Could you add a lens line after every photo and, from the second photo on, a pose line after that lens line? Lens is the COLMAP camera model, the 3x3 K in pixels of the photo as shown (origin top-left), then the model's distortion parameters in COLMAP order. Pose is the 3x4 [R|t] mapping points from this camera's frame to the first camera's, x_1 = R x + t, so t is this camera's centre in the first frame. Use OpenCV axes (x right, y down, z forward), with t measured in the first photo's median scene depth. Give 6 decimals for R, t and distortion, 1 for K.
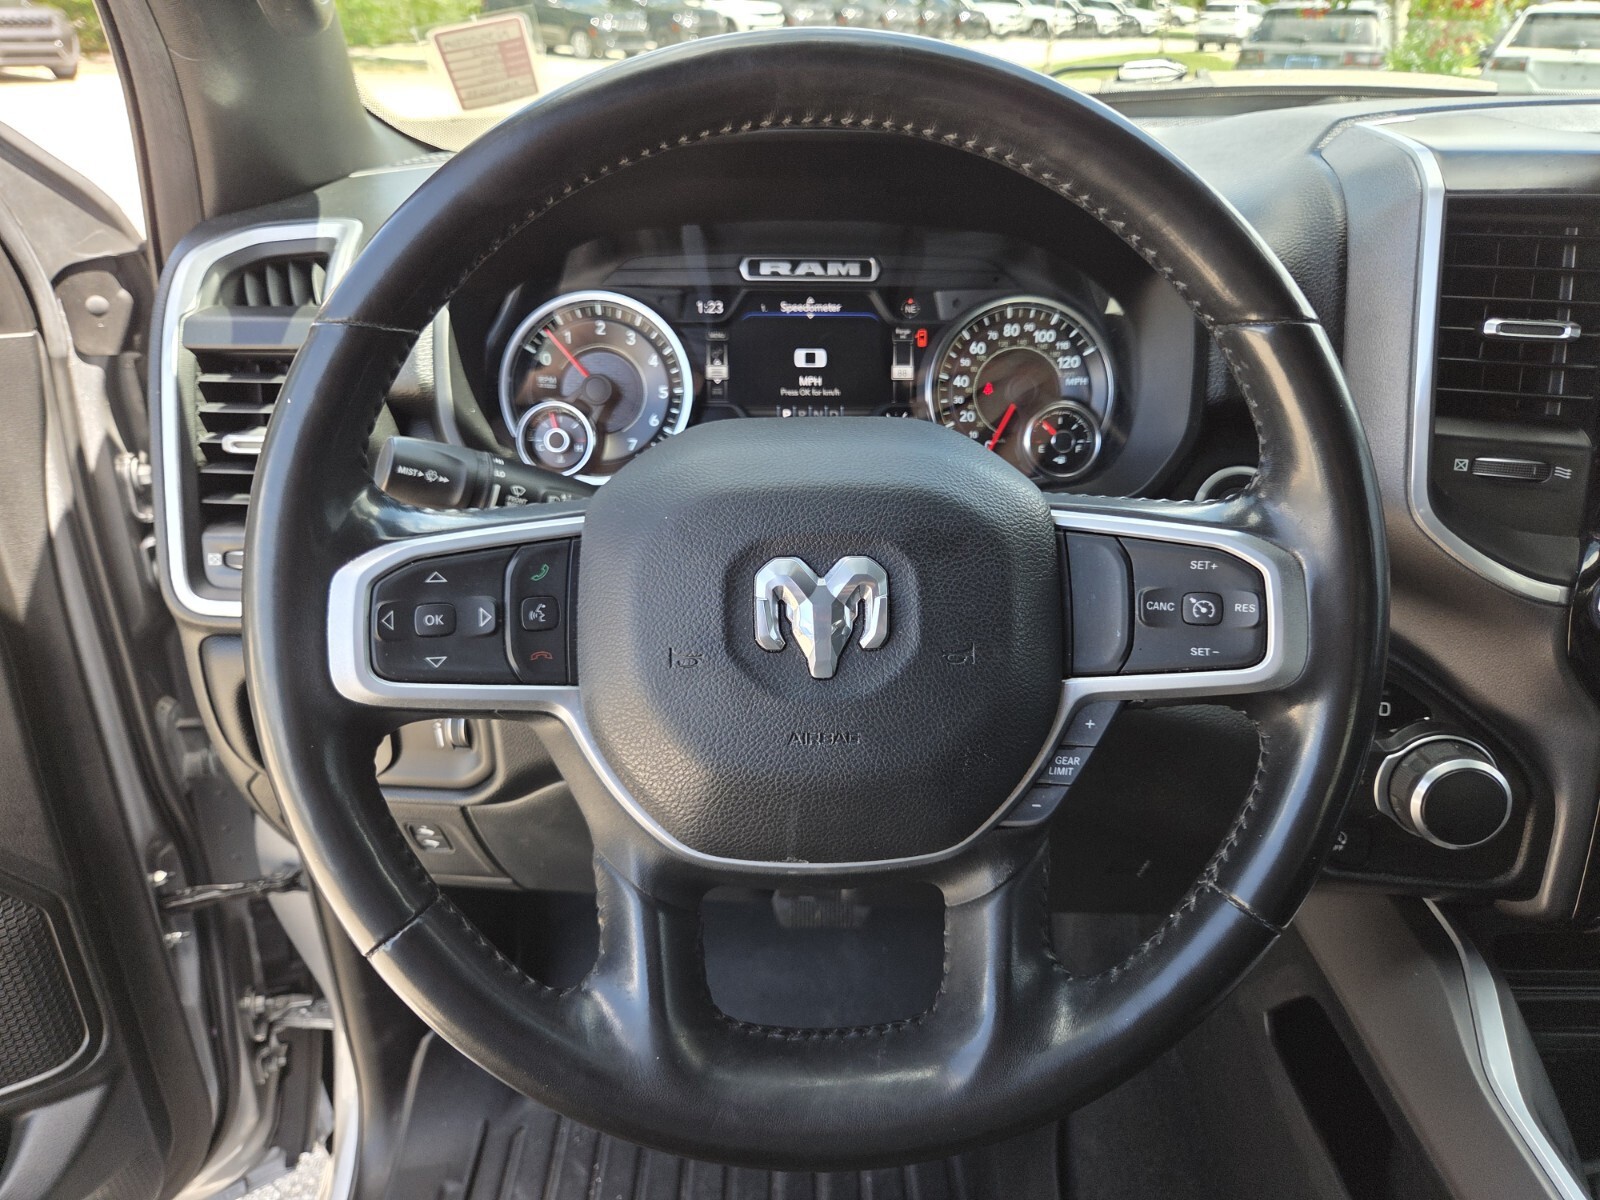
lens RADIAL K [[1108.6, 0, 800.0], [0, 1108.6, 600.0], [0, 0, 1]] dist [0.015644, -0.001390]
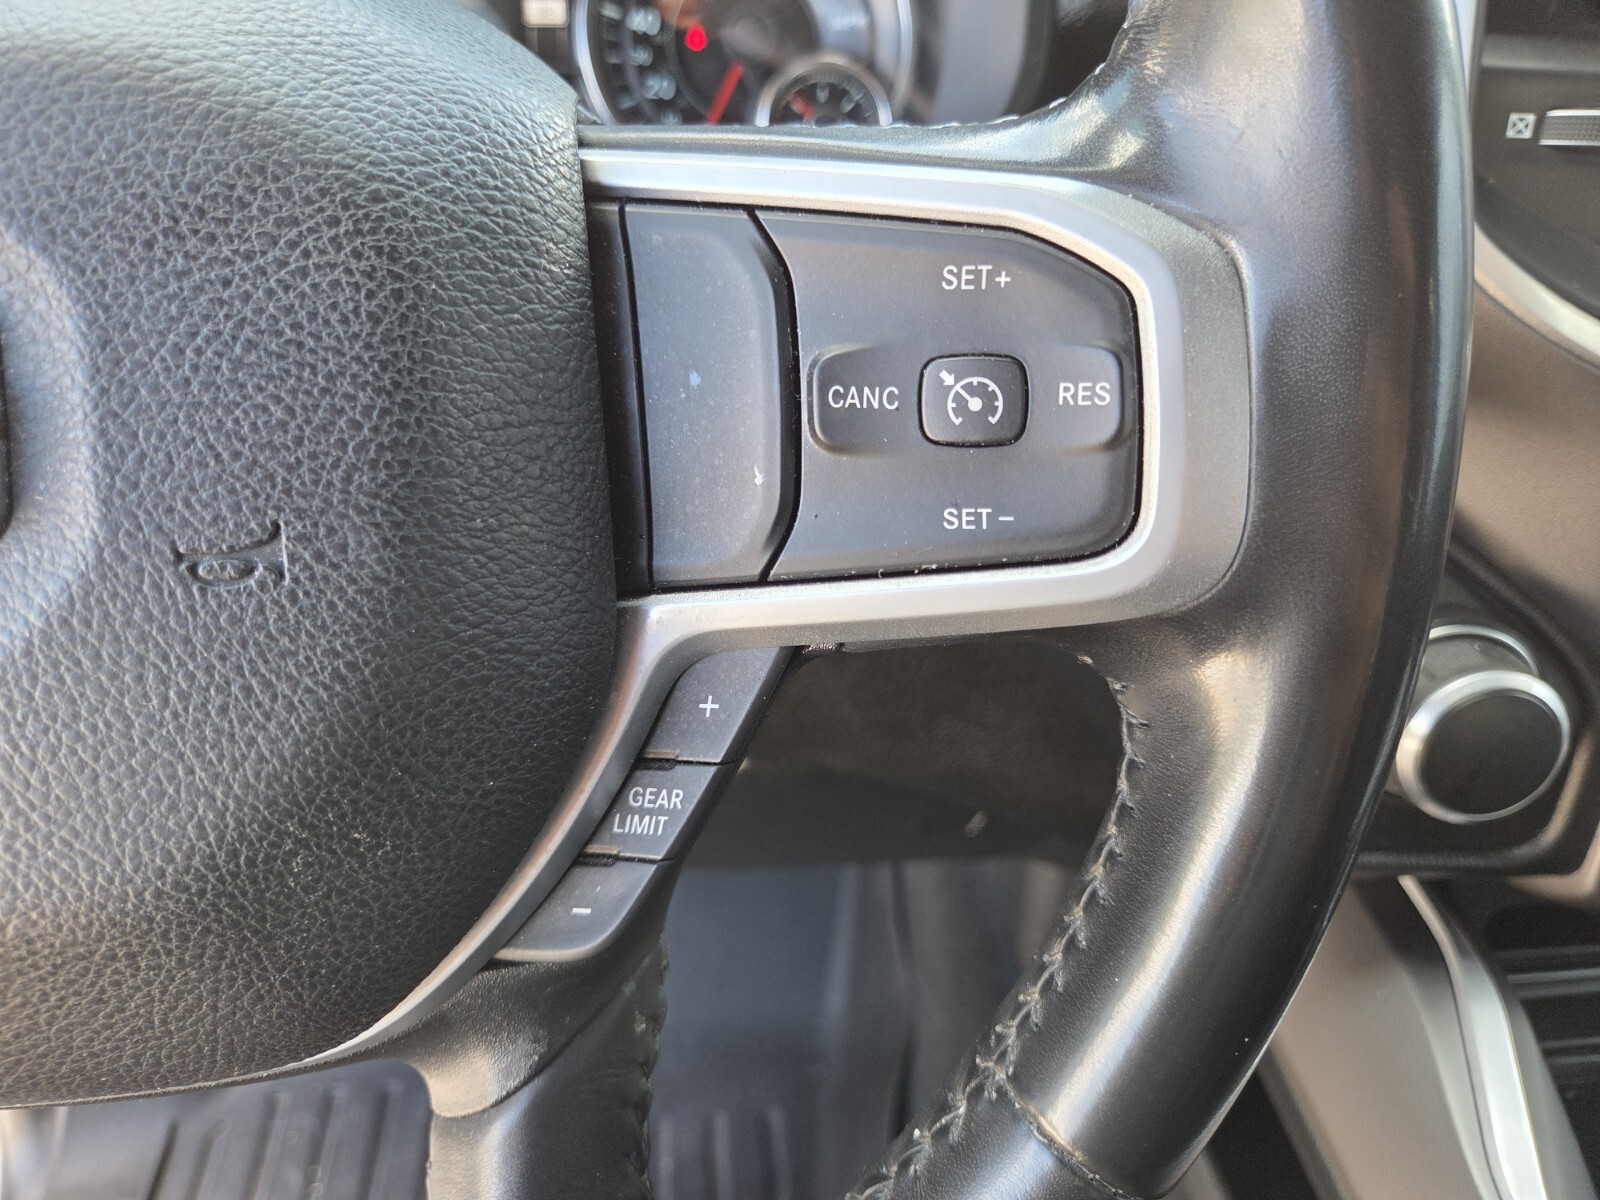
lens RADIAL K [[1105.4, 0, 800.0], [0, 1105.4, 600.0], [0, 0, 1]] dist [0.001057, -0.004579]
pose [[0.996946, -0.040275, 0.066906, 0.273512], [0.029761, 0.988041, 0.151295, 0.015647], [-0.072199, -0.148841, 0.986222, 0.624028]]
